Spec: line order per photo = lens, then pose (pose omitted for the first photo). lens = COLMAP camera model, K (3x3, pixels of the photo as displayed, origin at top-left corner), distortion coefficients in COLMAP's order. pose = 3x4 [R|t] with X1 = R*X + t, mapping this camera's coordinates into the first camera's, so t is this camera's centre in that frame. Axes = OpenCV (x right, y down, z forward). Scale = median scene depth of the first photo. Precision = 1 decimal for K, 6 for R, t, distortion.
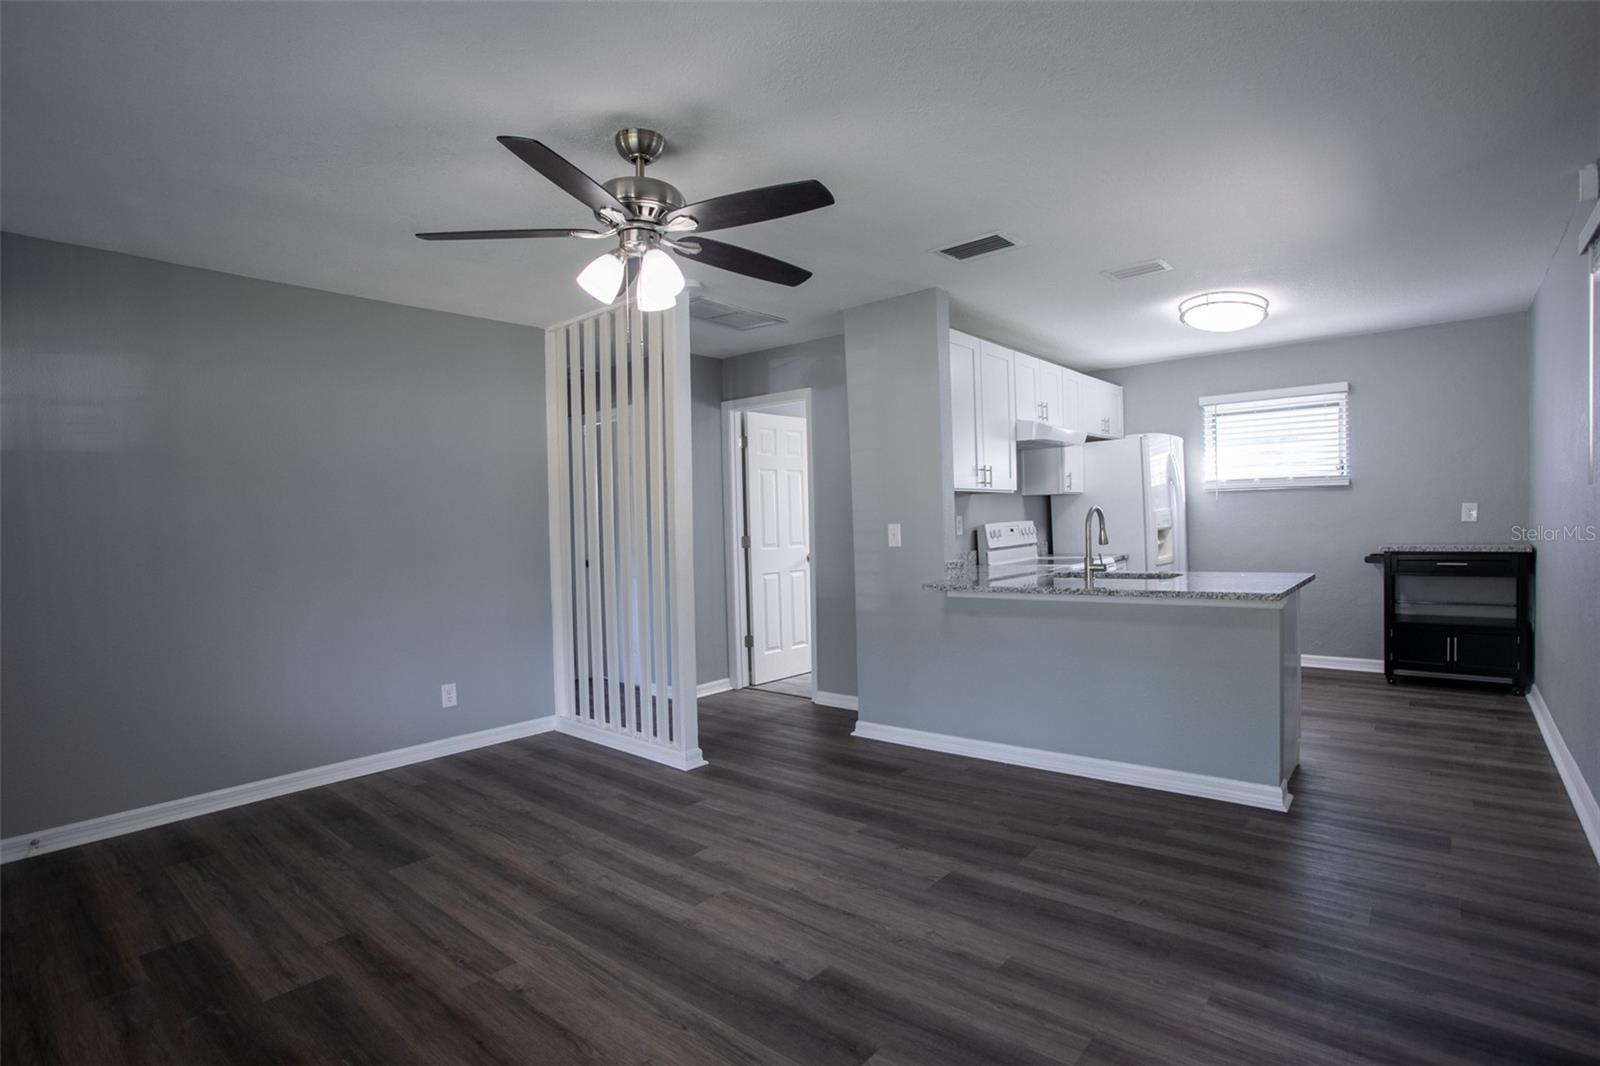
lens RADIAL K [[786.9, 0, 812.9], [0, 786.9, 540.0], [0, 0, 1]] dist [-0.077737, 0.032930]
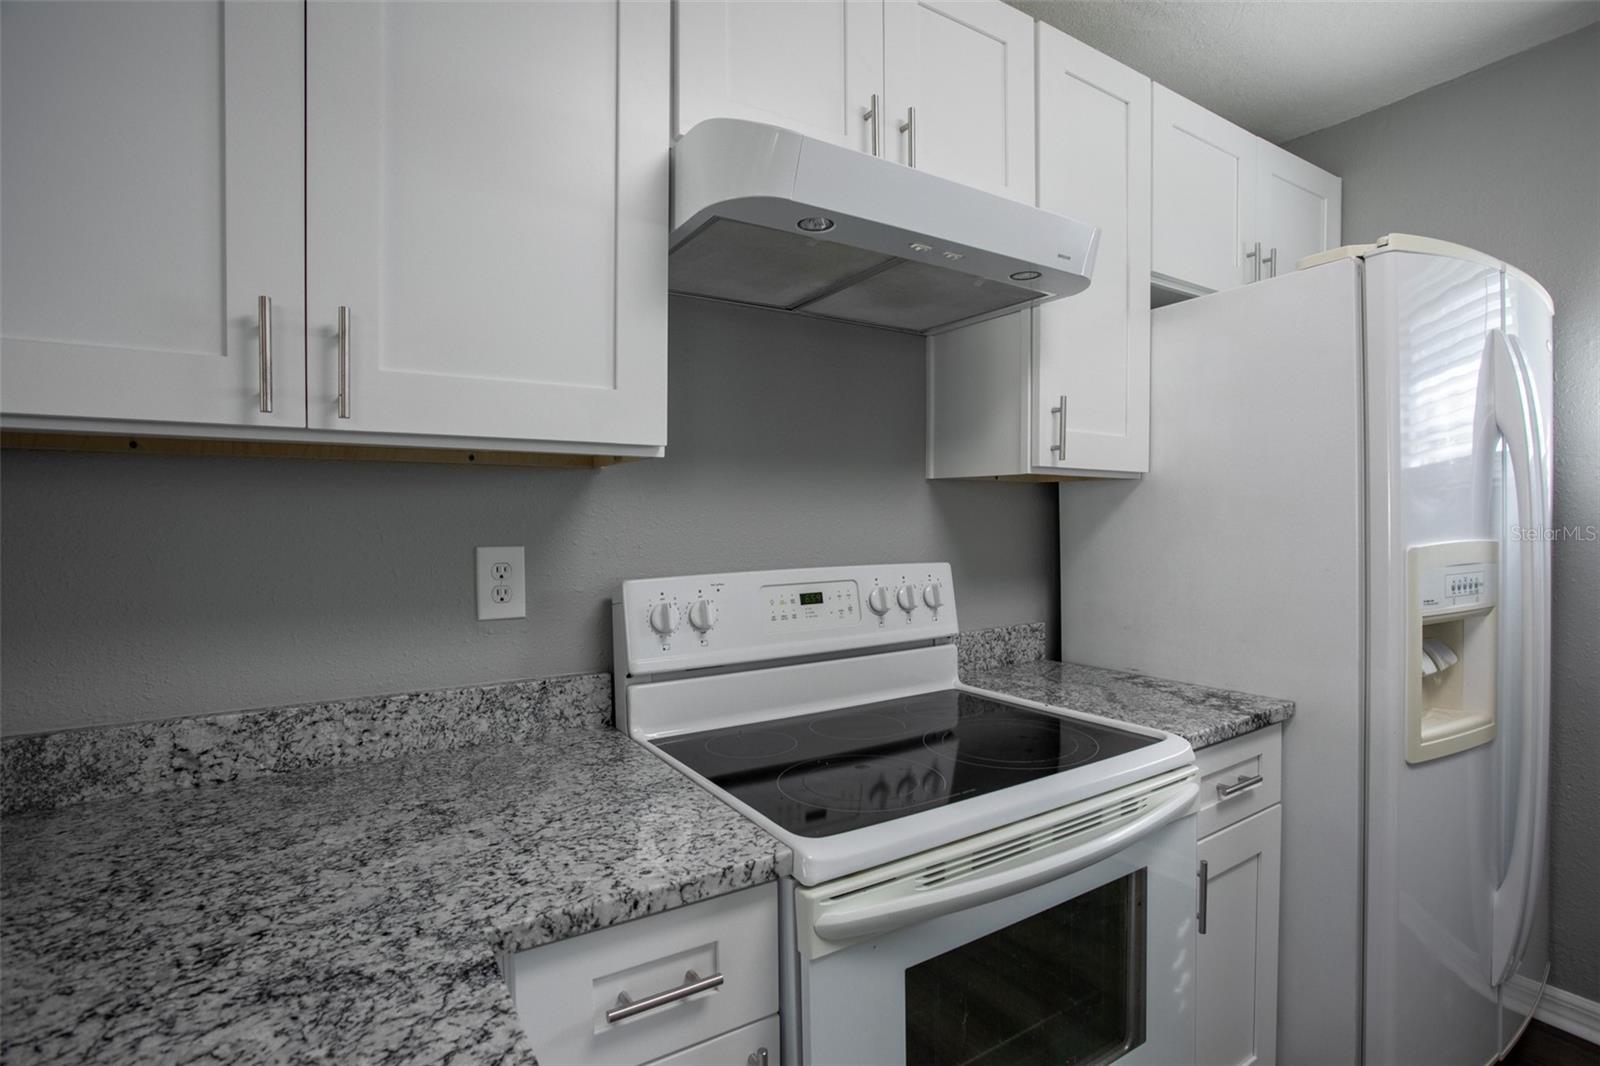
lens RADIAL K [[786.9, 0, 812.9], [0, 786.9, 540.0], [0, 0, 1]] dist [-0.077737, 0.032930]
pose [[0.952935, 0.038139, -0.300765, 0.696443], [-0.033527, 0.999228, 0.020480, -0.081287], [0.301314, -0.009432, 0.953478, 1.497089]]
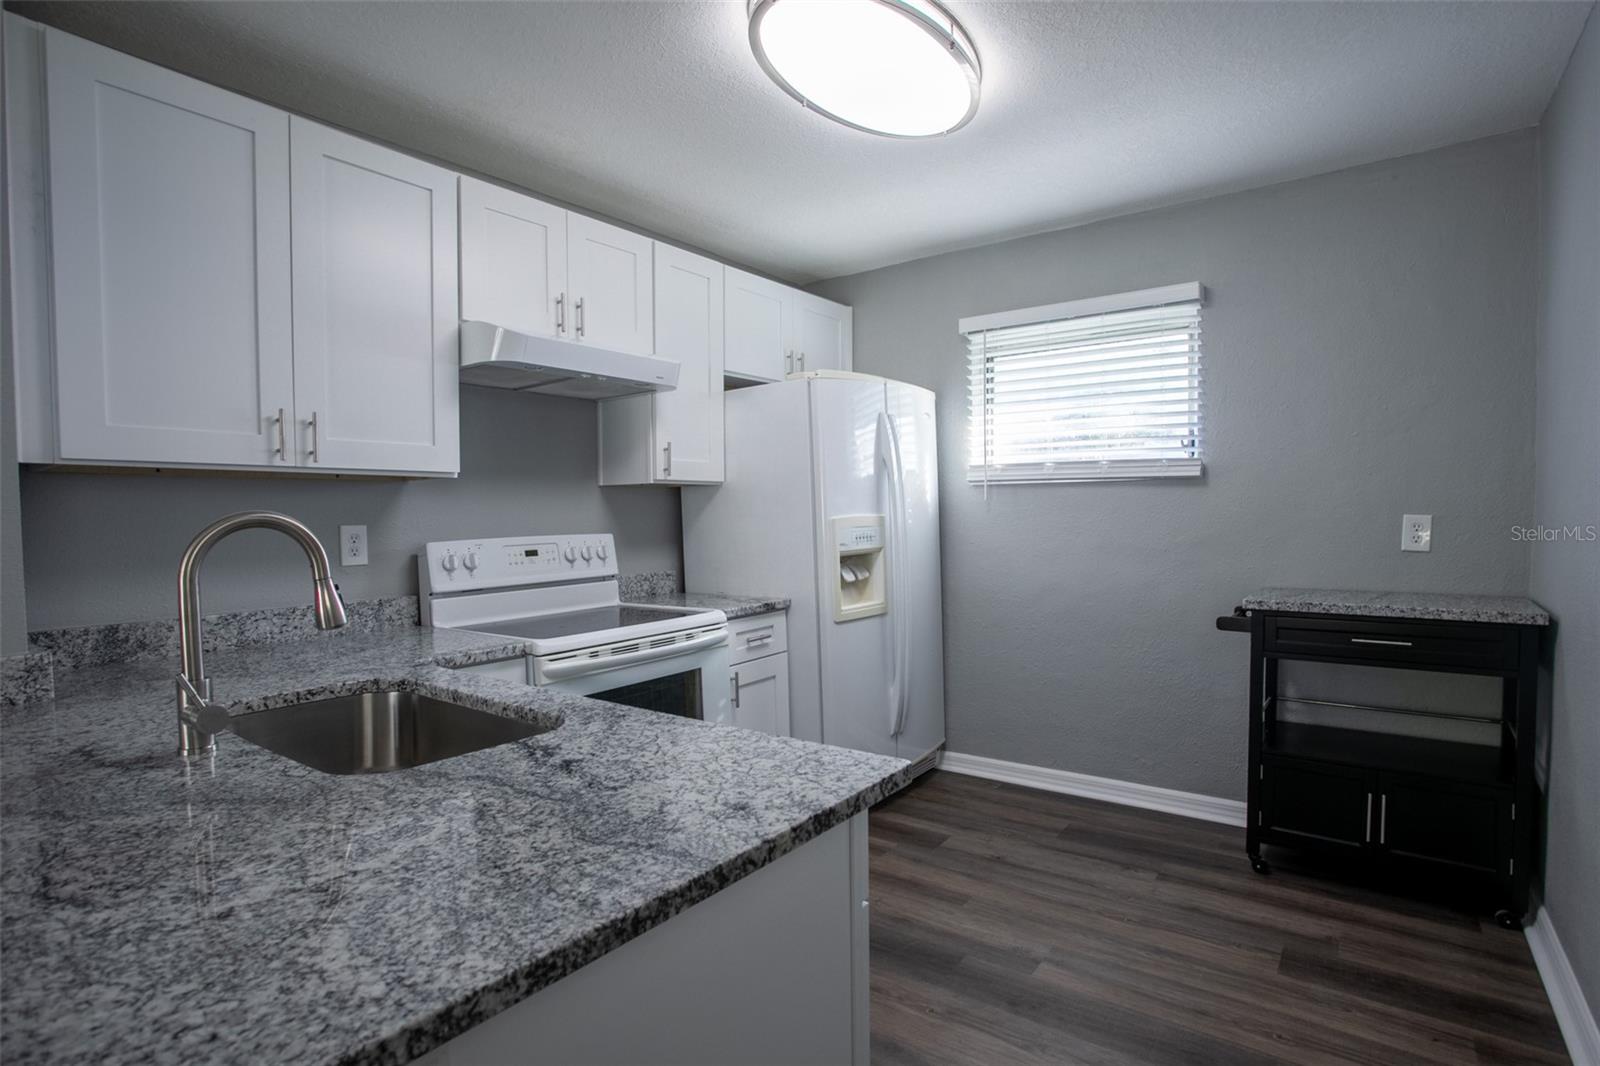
lens RADIAL K [[786.9, 0, 812.9], [0, 786.9, 540.0], [0, 0, 1]] dist [-0.077737, 0.032930]
pose [[0.997934, 0.014592, 0.062576, 0.830654], [-0.015422, 0.999799, 0.012797, -0.062606], [-0.062377, -0.013736, 0.997958, 0.992796]]
